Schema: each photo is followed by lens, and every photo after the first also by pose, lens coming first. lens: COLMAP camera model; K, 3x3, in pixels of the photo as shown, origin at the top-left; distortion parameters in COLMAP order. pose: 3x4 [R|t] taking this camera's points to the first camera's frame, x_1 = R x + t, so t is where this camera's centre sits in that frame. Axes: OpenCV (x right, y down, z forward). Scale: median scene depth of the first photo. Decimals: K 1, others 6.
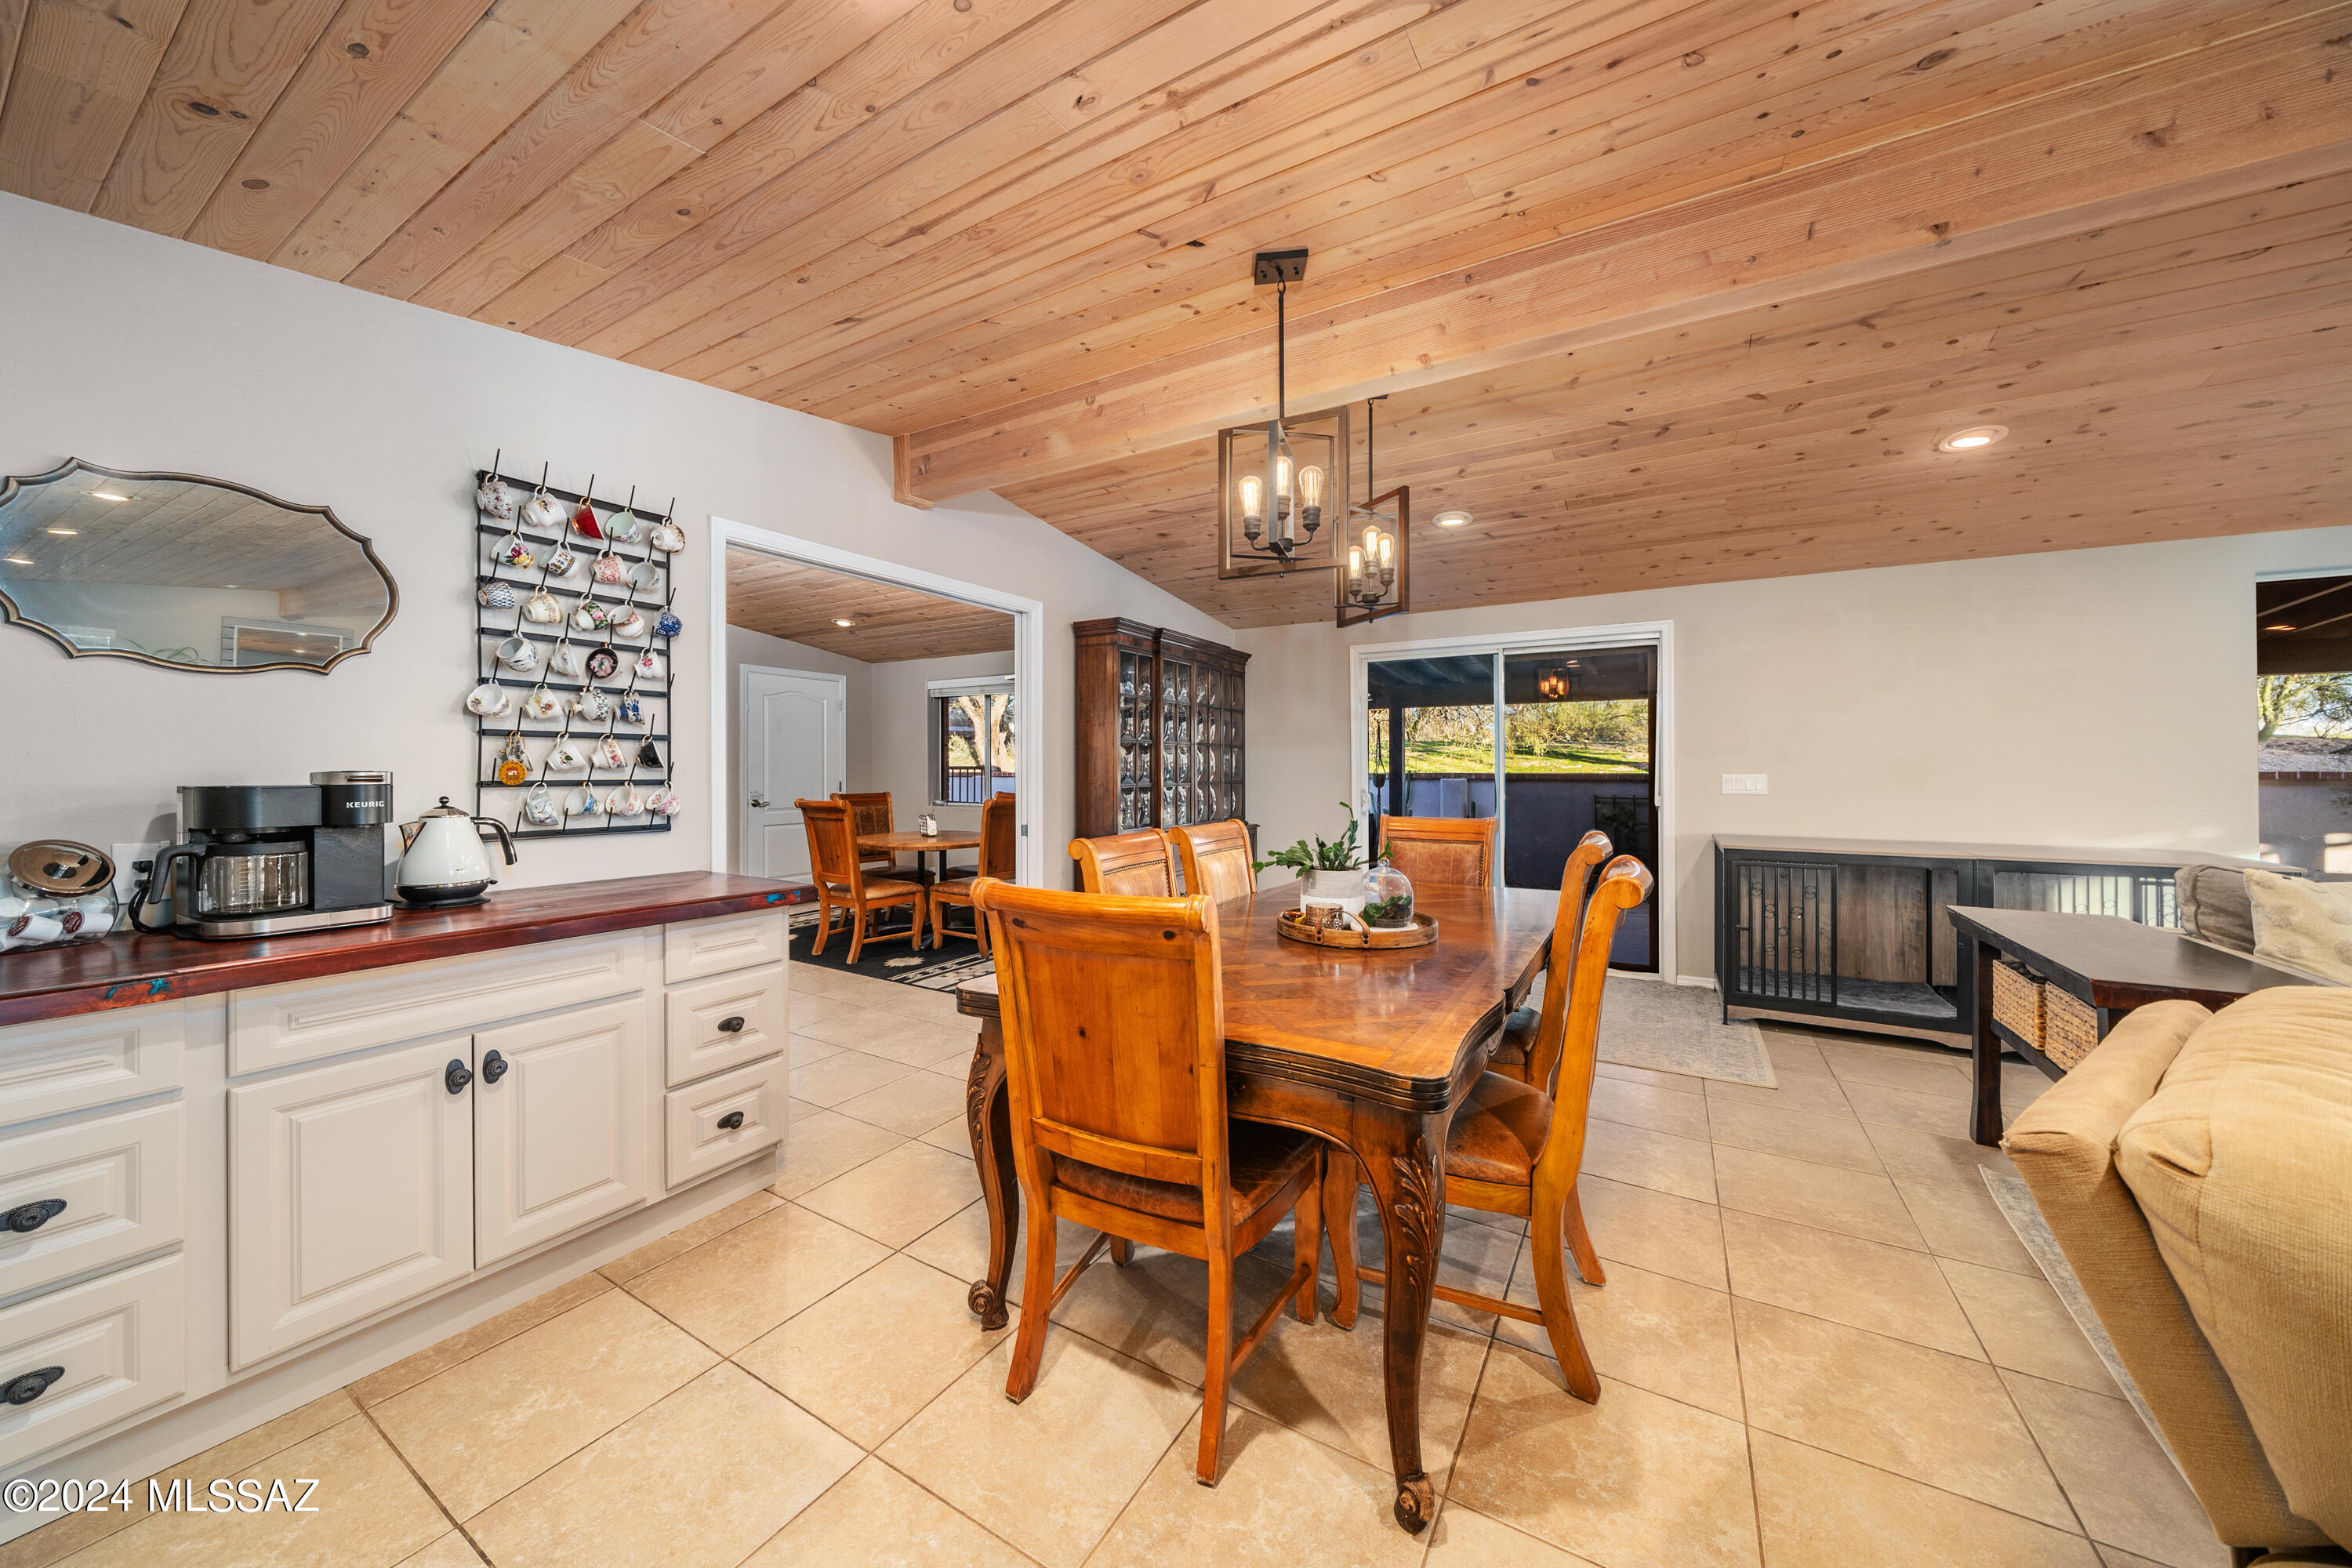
lens RADIAL K [[824.2, 0, 1159.3], [0, 824.2, 764.6], [0, 0, 1]] dist [-0.003038, -0.001069]
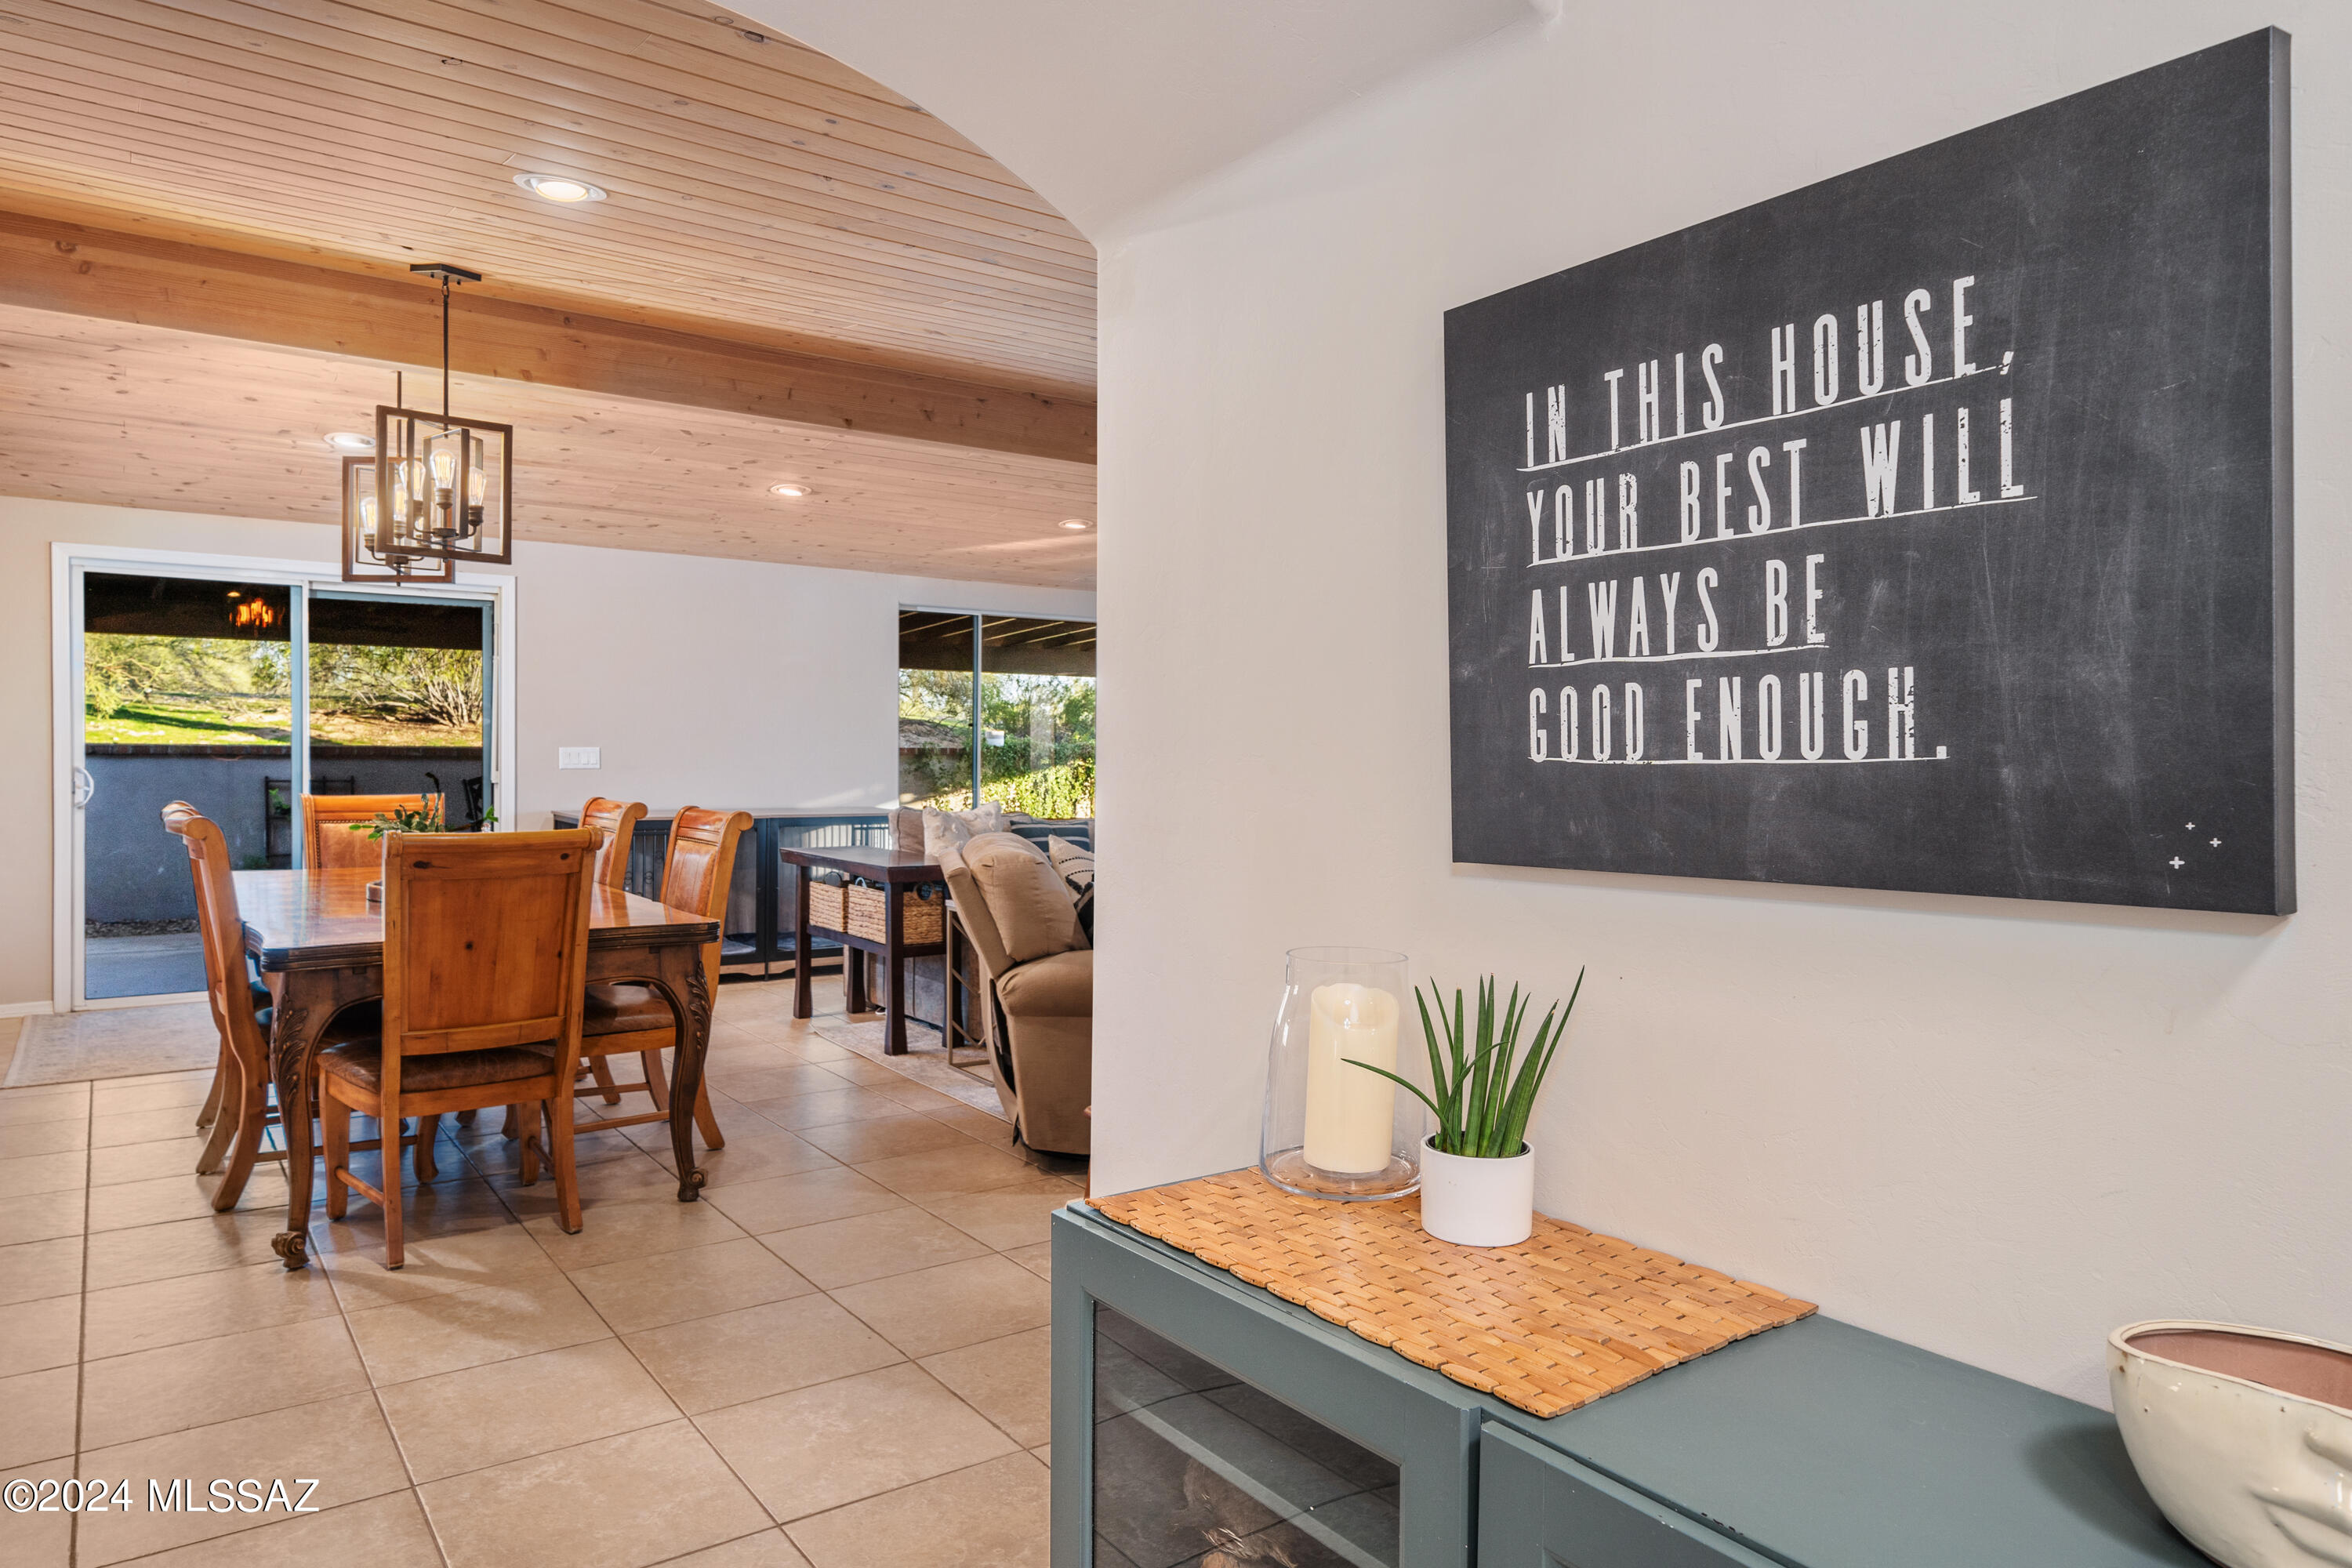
lens RADIAL K [[1427.4, 0, 1154.4], [0, 1427.4, 761.1], [0, 0, 1]] dist [0.005569, 0.000278]
pose [[0.391362, -0.003707, 0.920229, -1.697296], [-0.016024, 0.999813, 0.010843, -0.002687], [-0.920097, -0.018990, 0.391229, -0.831423]]
